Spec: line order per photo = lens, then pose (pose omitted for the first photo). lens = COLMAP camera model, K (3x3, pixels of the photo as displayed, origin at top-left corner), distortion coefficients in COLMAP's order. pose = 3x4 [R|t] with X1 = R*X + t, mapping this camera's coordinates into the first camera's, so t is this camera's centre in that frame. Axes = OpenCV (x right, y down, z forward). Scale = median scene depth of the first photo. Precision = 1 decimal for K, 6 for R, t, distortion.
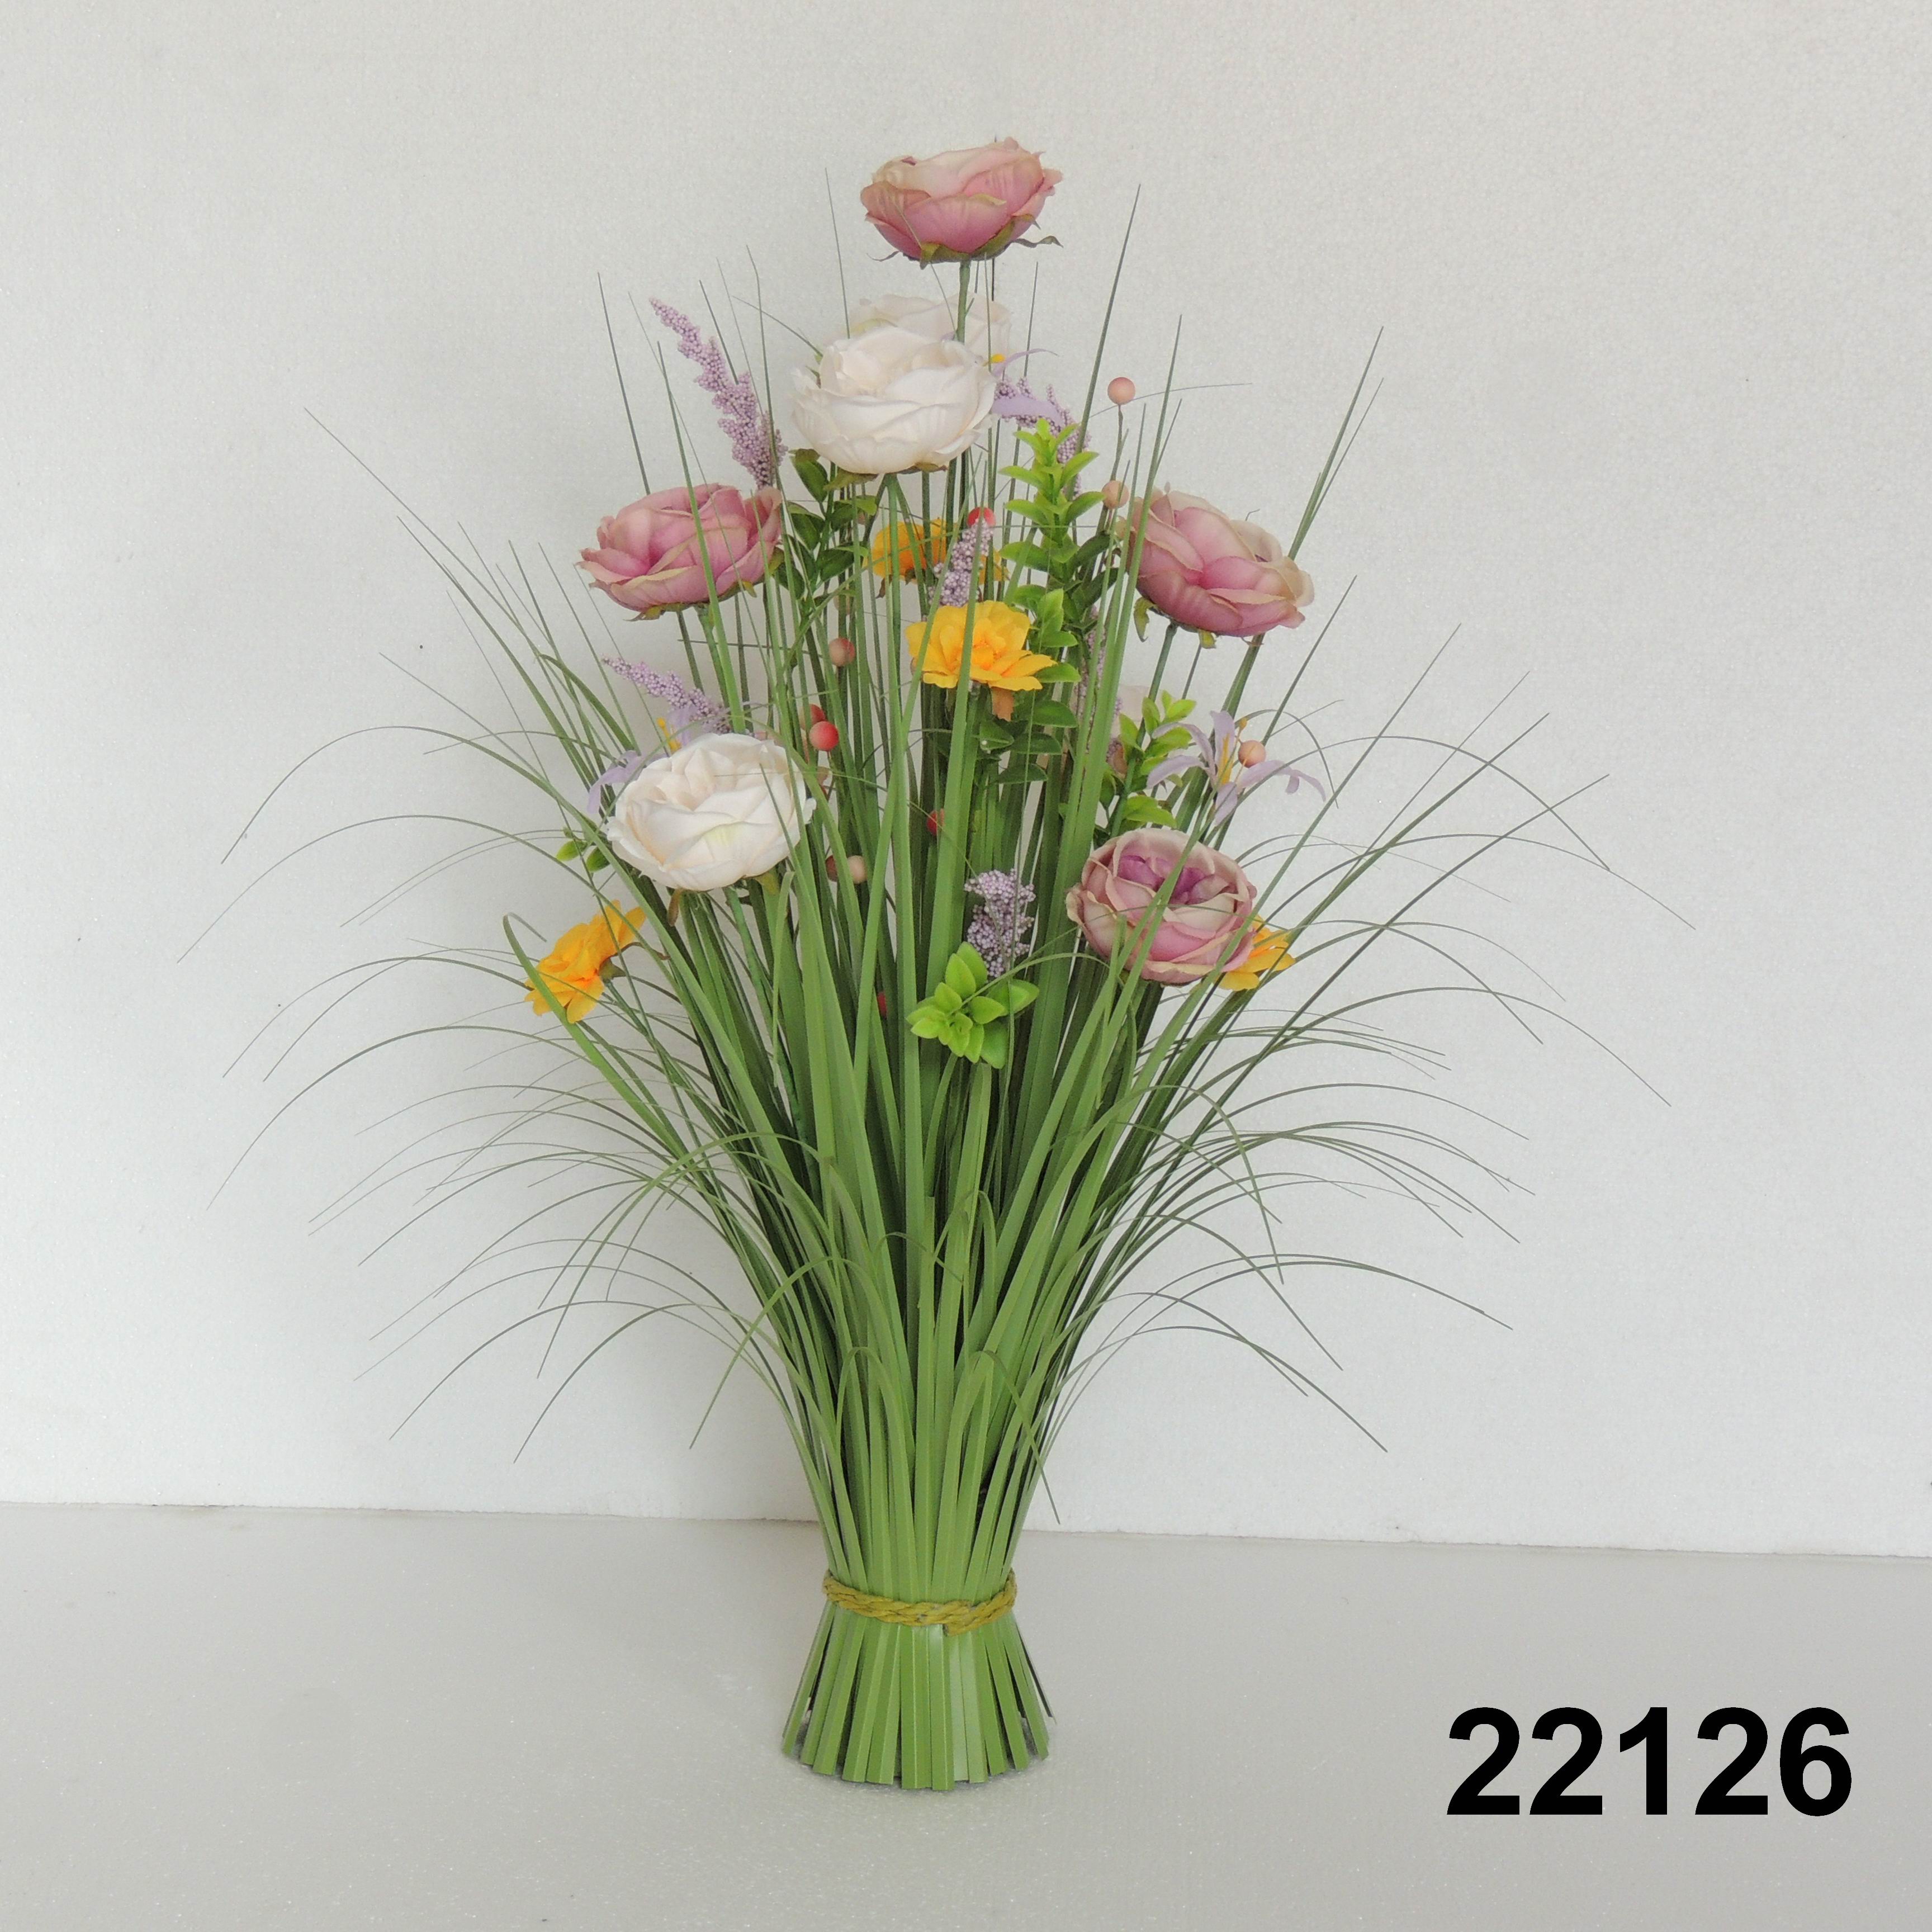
lens RADIAL K [[4899.9, 0, 963.9], [0, 4899.9, 968.4], [0, 0, 1]] dist [-0.111561, 0.000000]
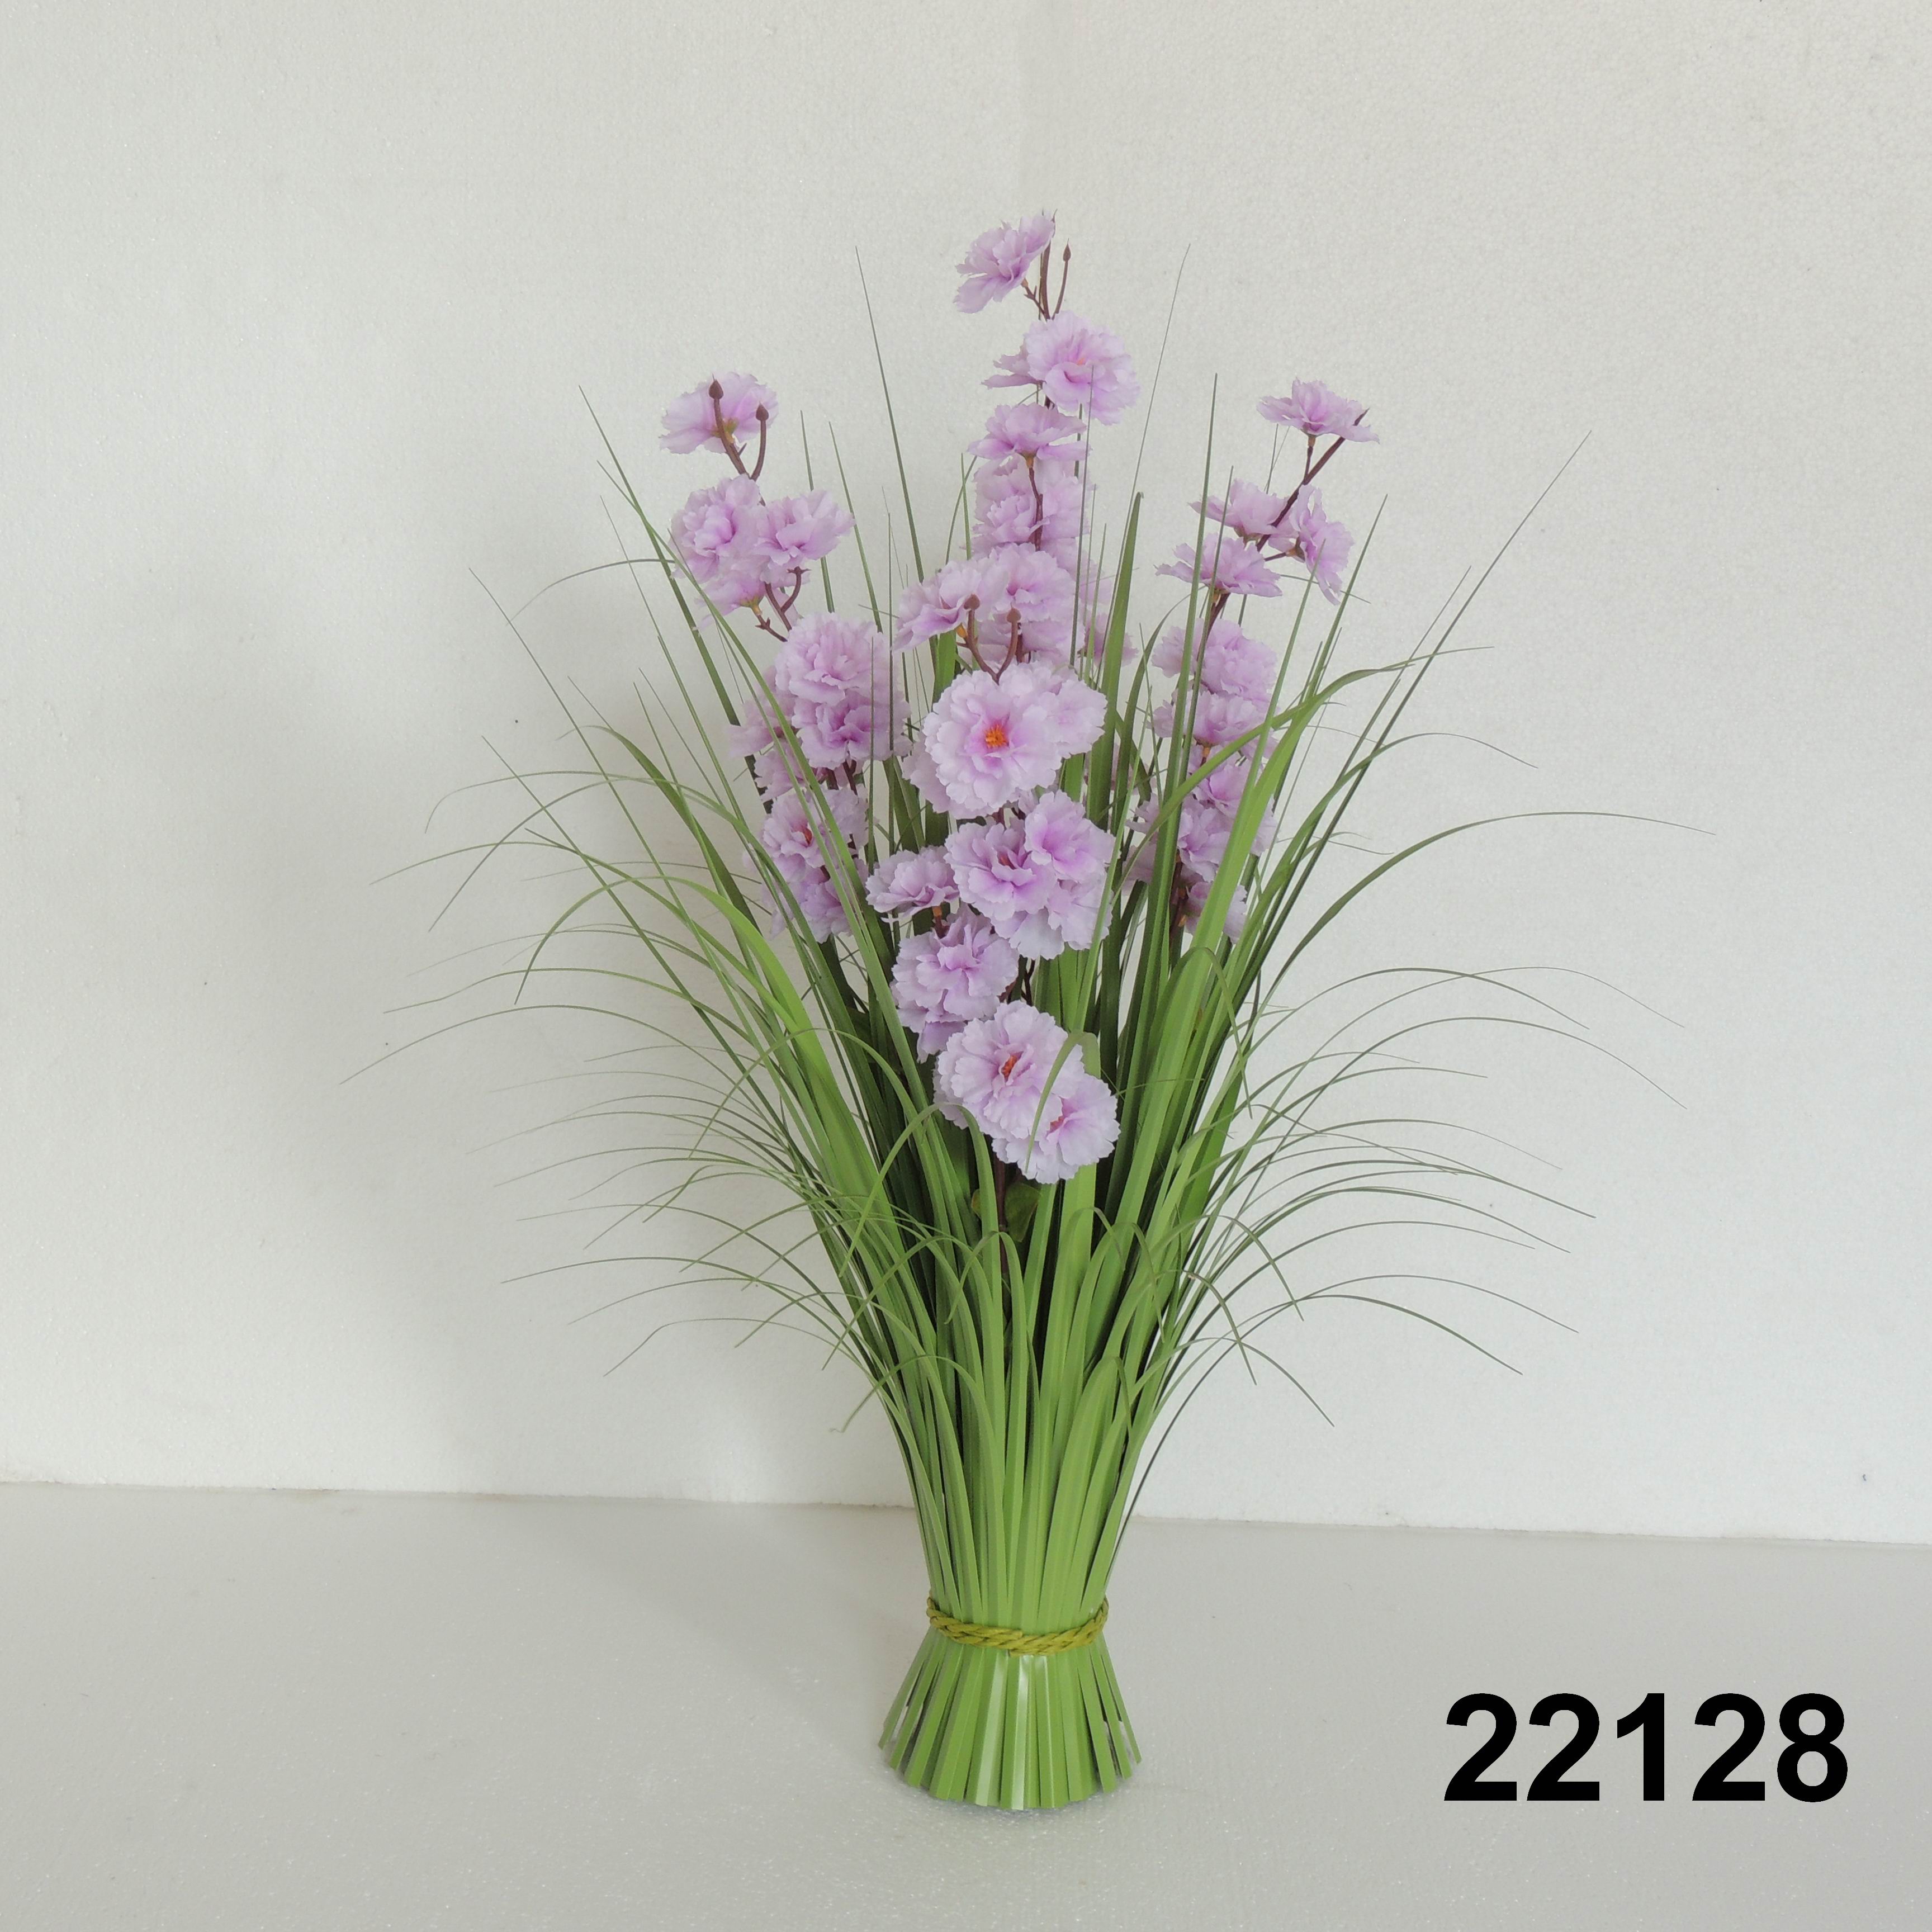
lens RADIAL K [[3372.2, 0, 965.7], [0, 3372.2, 976.1], [0, 0, 1]] dist [-0.081753, 0.000000]
pose [[0.999659, 0.004975, 0.025625, -0.029275], [-0.005245, 0.999931, 0.010477, -0.017022], [-0.025571, -0.010608, 0.999617, 0.241111]]
